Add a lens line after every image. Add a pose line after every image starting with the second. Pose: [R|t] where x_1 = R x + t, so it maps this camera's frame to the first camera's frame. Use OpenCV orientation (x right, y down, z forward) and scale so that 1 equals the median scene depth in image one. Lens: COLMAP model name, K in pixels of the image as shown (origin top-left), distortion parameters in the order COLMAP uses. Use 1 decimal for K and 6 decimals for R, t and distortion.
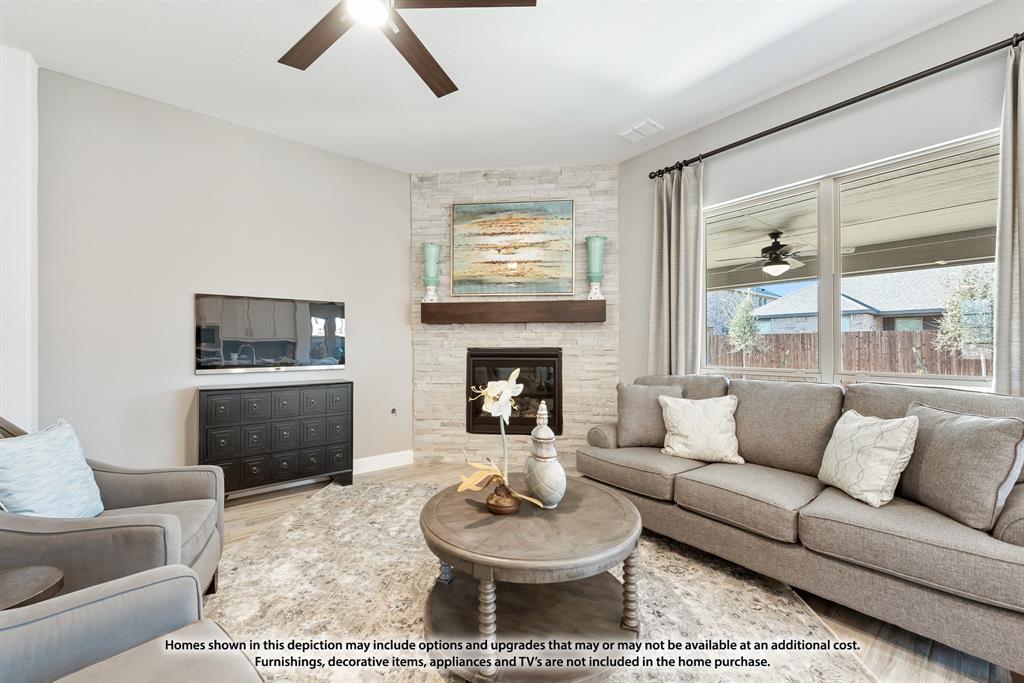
lens RADIAL K [[405.0, 0, 511.9], [0, 405.0, 344.3], [0, 0, 1]] dist [0.007788, -0.002319]
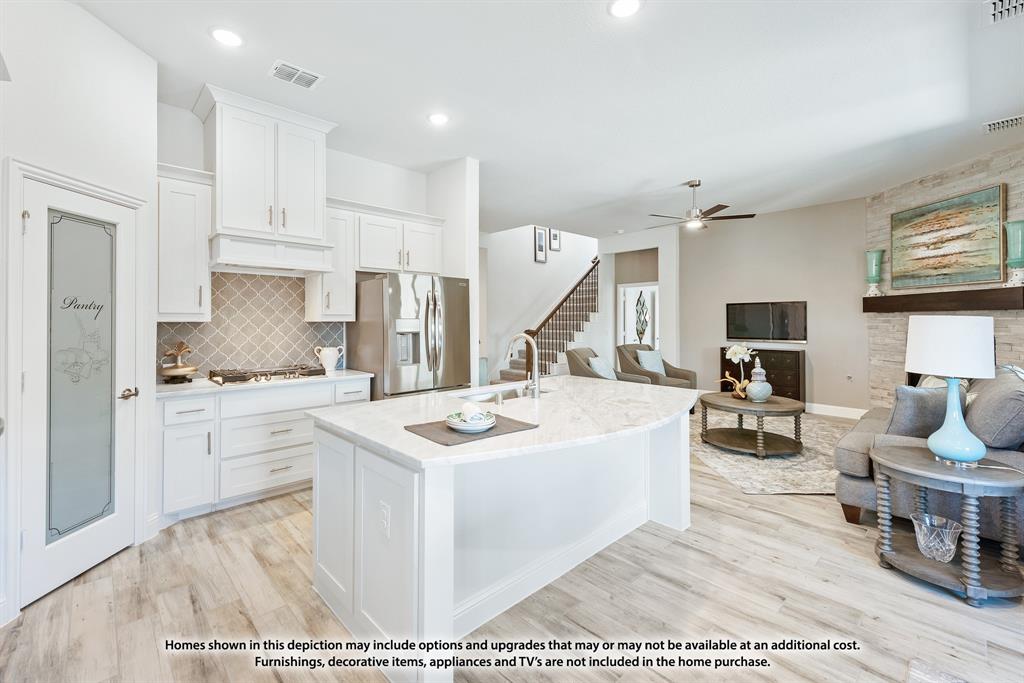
lens RADIAL K [[440.0, 0, 493.5], [0, 440.0, 317.6], [0, 0, 1]] dist [0.003931, -0.000520]
pose [[0.073580, -0.001839, -0.997288, 1.112863], [0.003600, 0.999992, -0.001579, -0.037810], [0.997283, -0.003474, 0.073586, -0.301295]]
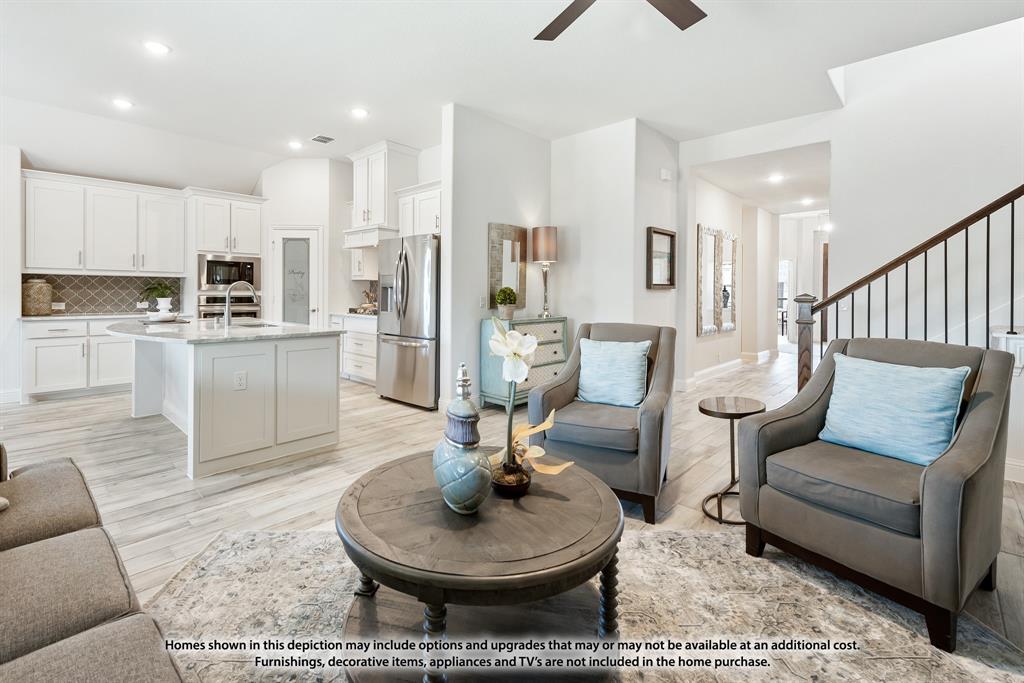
lens RADIAL K [[440.0, 0, 473.1], [0, 440.0, 296.0], [0, 0, 1]] dist [0.003931, -0.000520]
pose [[-0.991624, -0.001109, -0.129153, 0.086031], [-0.002948, 0.999897, 0.014052, 0.001080], [0.129124, 0.014315, -0.991525, 0.780221]]
